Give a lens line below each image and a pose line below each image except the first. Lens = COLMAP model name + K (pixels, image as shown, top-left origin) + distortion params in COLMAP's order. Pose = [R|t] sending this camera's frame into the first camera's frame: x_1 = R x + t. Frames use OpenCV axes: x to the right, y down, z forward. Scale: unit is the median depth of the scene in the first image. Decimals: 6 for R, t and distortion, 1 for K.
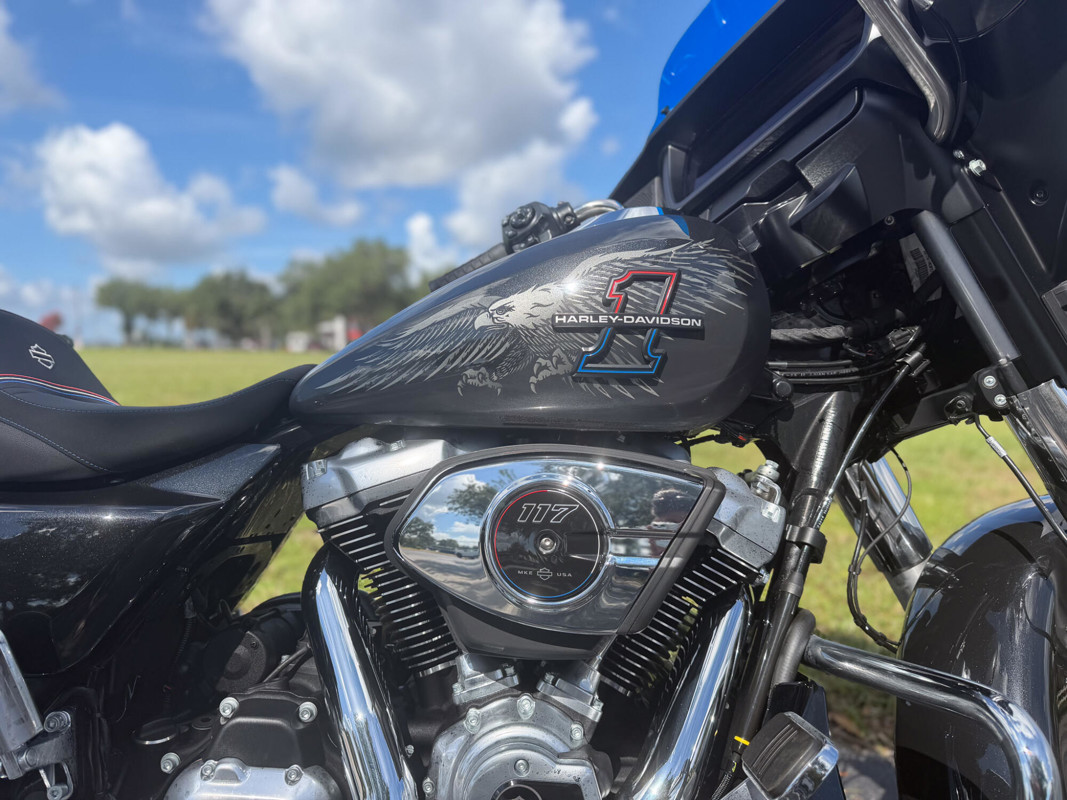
lens RADIAL K [[761.6, 0, 535.7], [0, 761.6, 395.2], [0, 0, 1]] dist [0.019980, -0.026961]
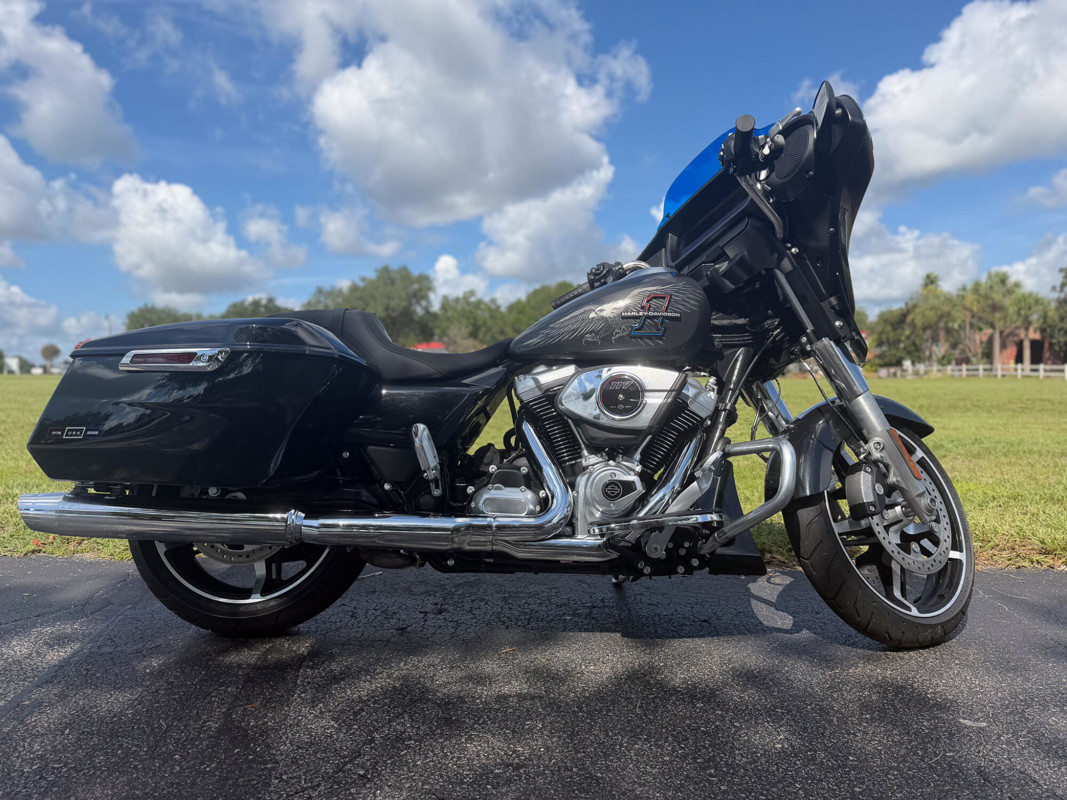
lens RADIAL K [[761.6, 0, 529.0], [0, 761.6, 400.4], [0, 0, 1]] dist [0.019980, -0.026961]
pose [[0.999510, -0.005042, -0.030898, -0.185767], [0.004234, 0.999649, -0.026166, 0.227125], [0.031019, 0.026022, 0.999180, -1.383243]]
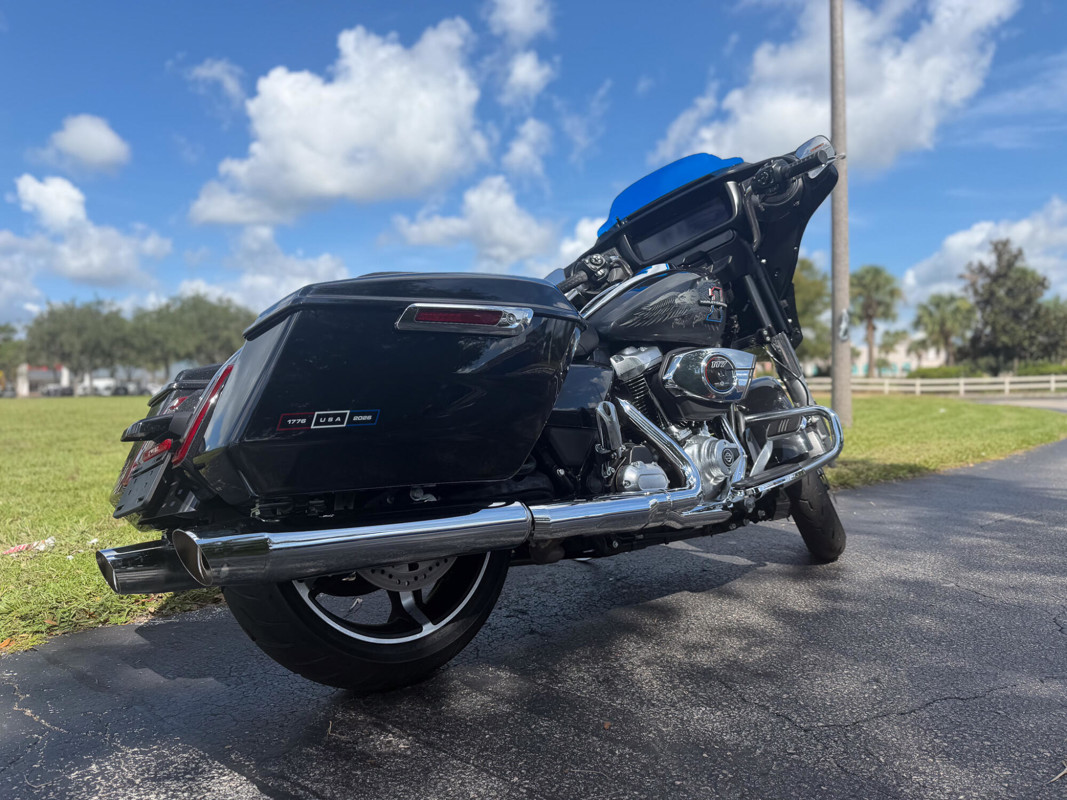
lens RADIAL K [[761.6, 0, 537.4], [0, 761.6, 406.4], [0, 0, 1]] dist [0.019980, -0.026961]
pose [[0.749316, -0.028779, 0.661587, -2.080019], [0.052770, 0.998473, -0.016334, 0.273534], [-0.660106, 0.047151, 0.749691, -0.649795]]
